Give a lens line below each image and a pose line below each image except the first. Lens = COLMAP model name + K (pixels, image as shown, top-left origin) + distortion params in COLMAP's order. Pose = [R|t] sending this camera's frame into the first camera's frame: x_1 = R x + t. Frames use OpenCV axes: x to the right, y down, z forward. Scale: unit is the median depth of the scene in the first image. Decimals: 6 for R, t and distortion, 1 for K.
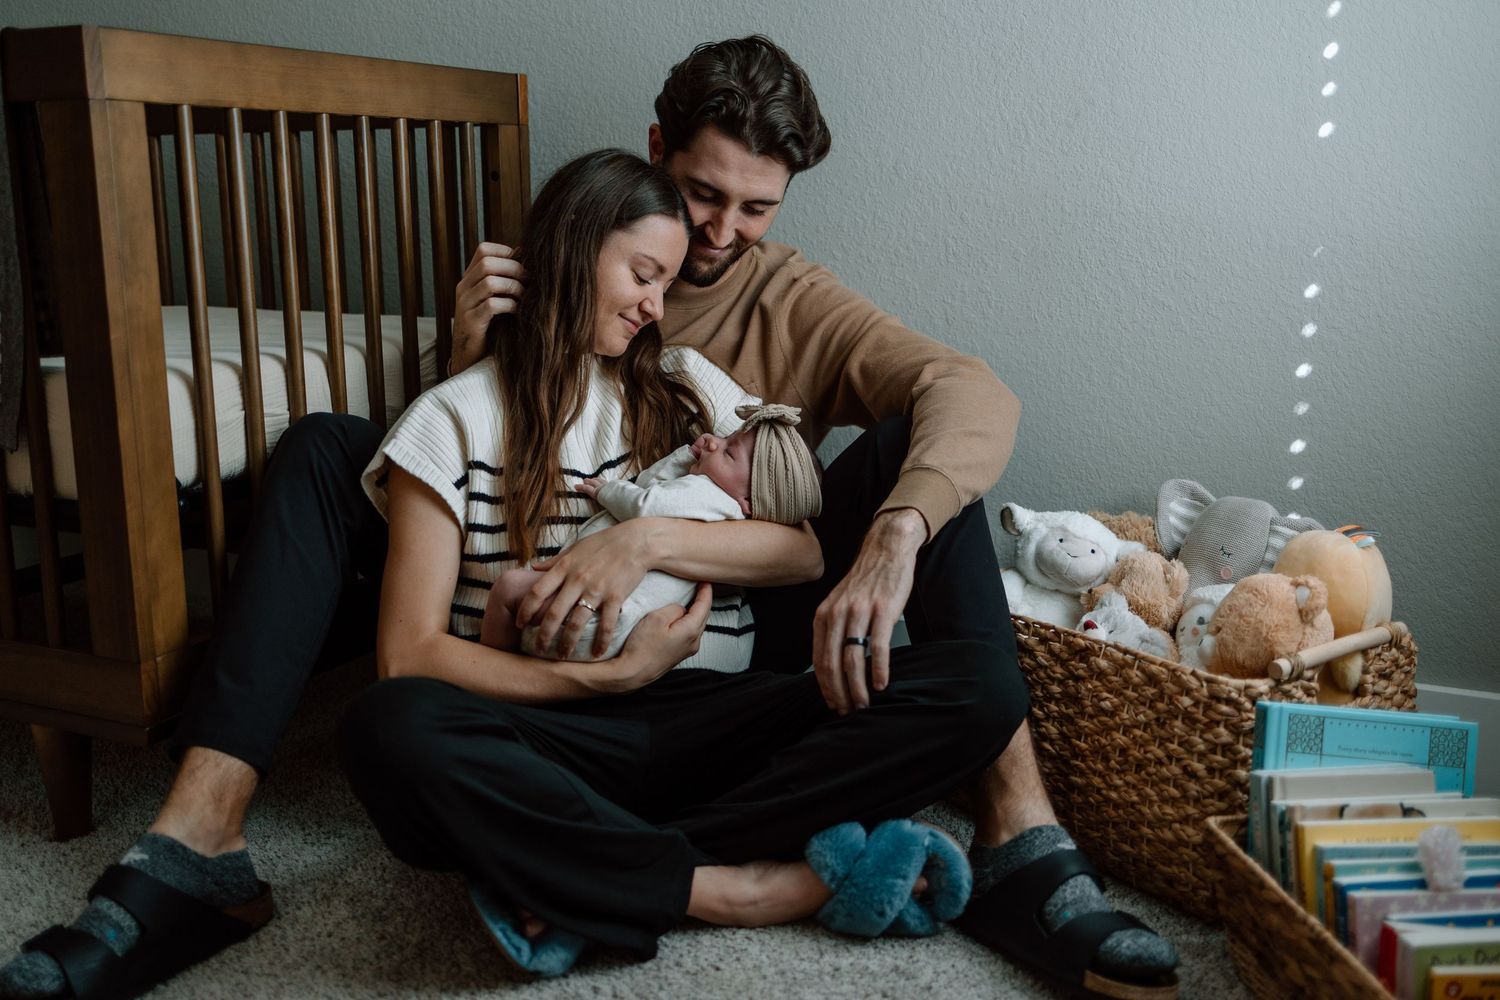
lens RADIAL K [[1504.6, 0, 750.0], [0, 1504.6, 500.0], [0, 0, 1]] dist [0.016359, 0.011822]
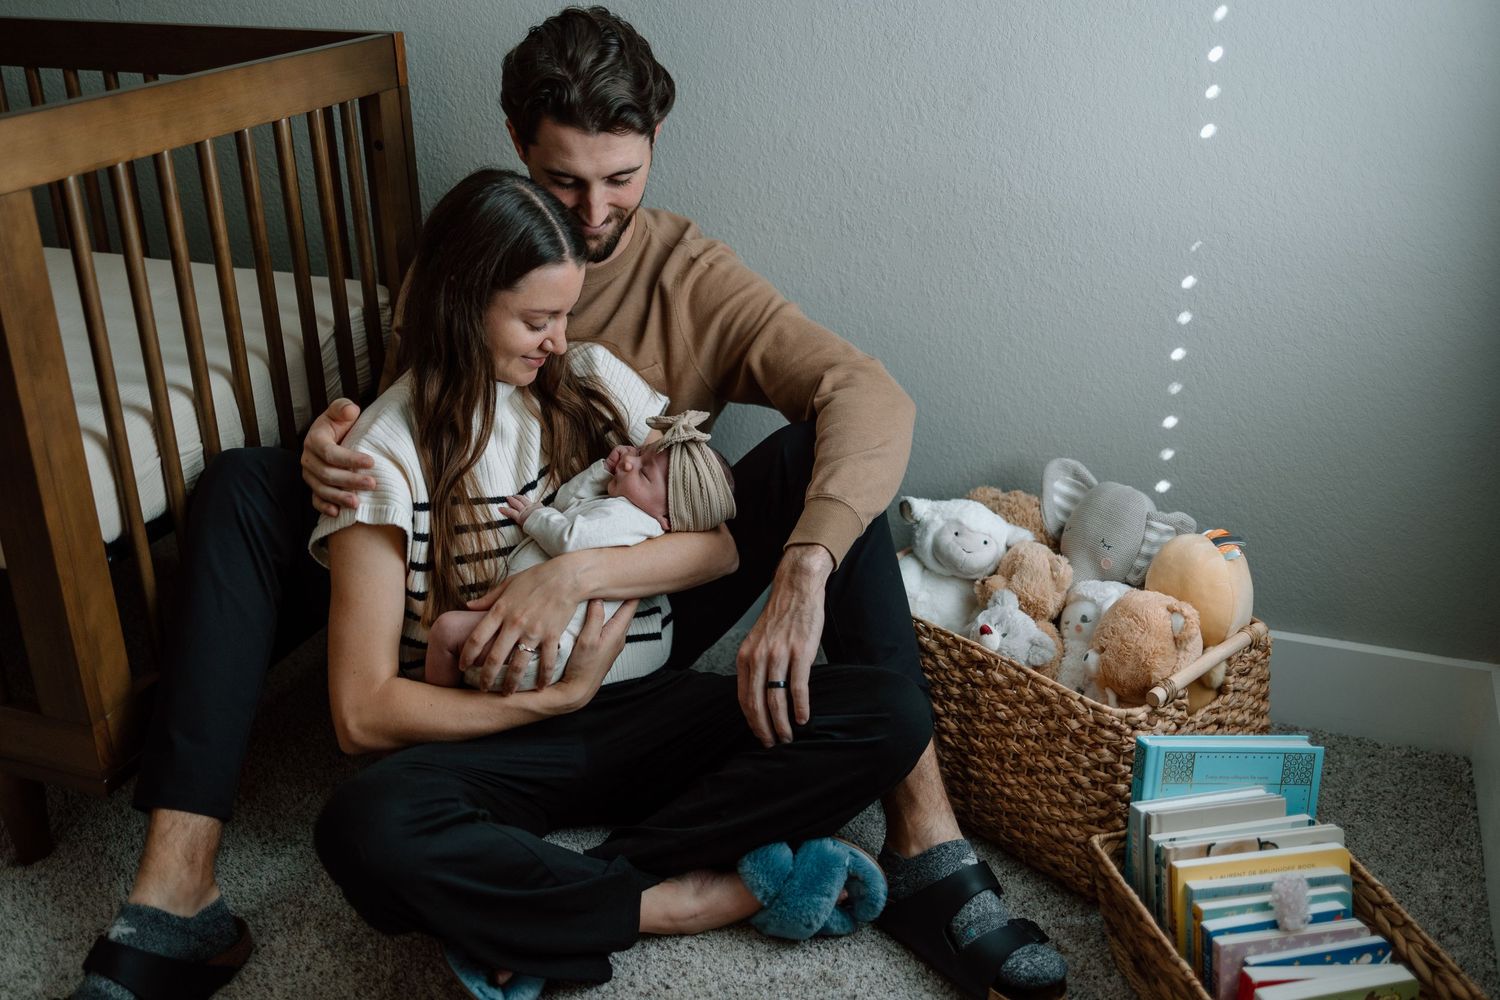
lens RADIAL K [[1504.6, 0, 750.0], [0, 1504.6, 500.0], [0, 0, 1]] dist [0.016359, 0.011822]
pose [[0.994494, -0.047103, 0.093611, -0.044396], [0.026317, 0.976918, 0.211986, -0.259918], [-0.101435, -0.208355, 0.972779, -0.026944]]
